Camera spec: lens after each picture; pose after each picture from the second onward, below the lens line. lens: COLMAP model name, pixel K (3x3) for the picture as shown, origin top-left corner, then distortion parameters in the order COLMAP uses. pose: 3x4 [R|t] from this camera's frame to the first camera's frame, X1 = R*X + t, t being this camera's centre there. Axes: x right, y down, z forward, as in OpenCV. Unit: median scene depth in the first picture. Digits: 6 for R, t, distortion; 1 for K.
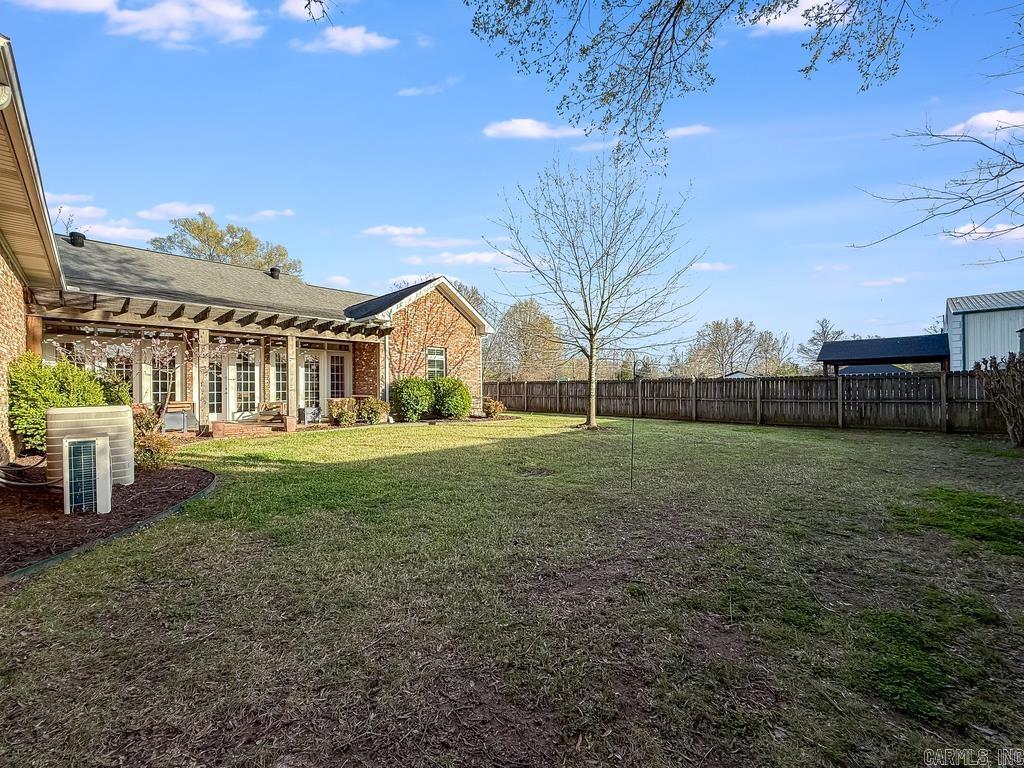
lens RADIAL K [[405.4, 0, 507.8], [0, 405.4, 382.8], [0, 0, 1]] dist [0.000247, -0.000048]
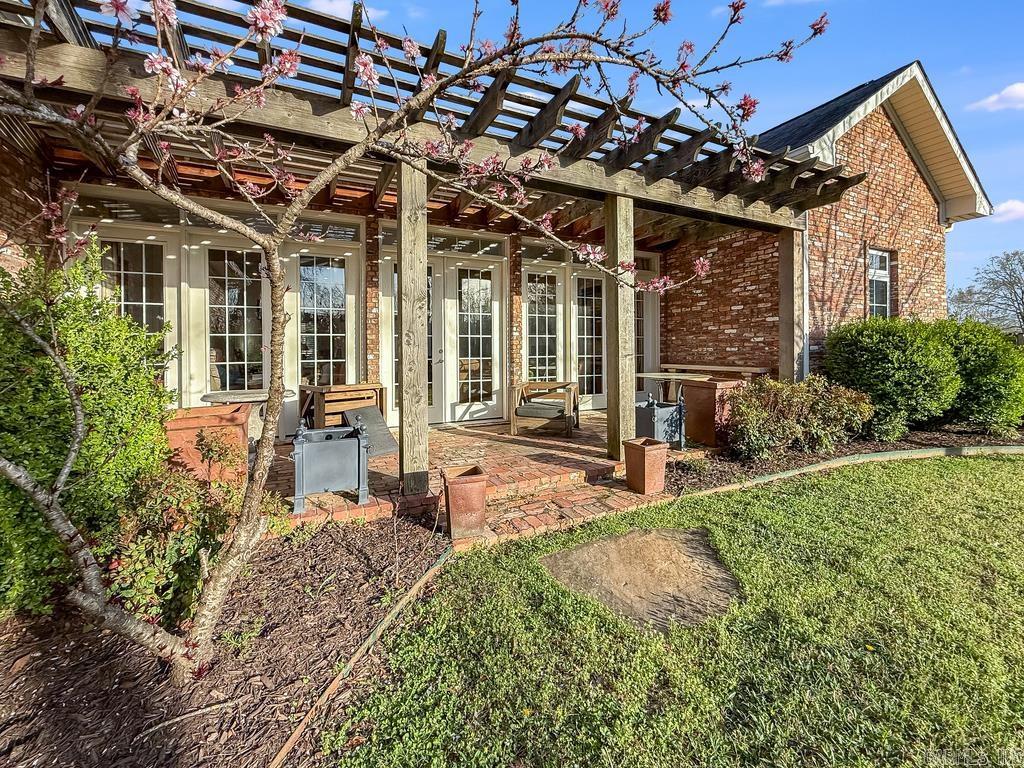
lens RADIAL K [[413.2, 0, 515.0], [0, 413.2, 353.8], [0, 0, 1]] dist [0.000041, -0.000055]
pose [[0.949073, -0.000854, -0.315056, -0.455339], [0.007313, 0.999787, 0.019321, 0.008570], [0.314972, -0.020641, 0.948876, 0.570461]]
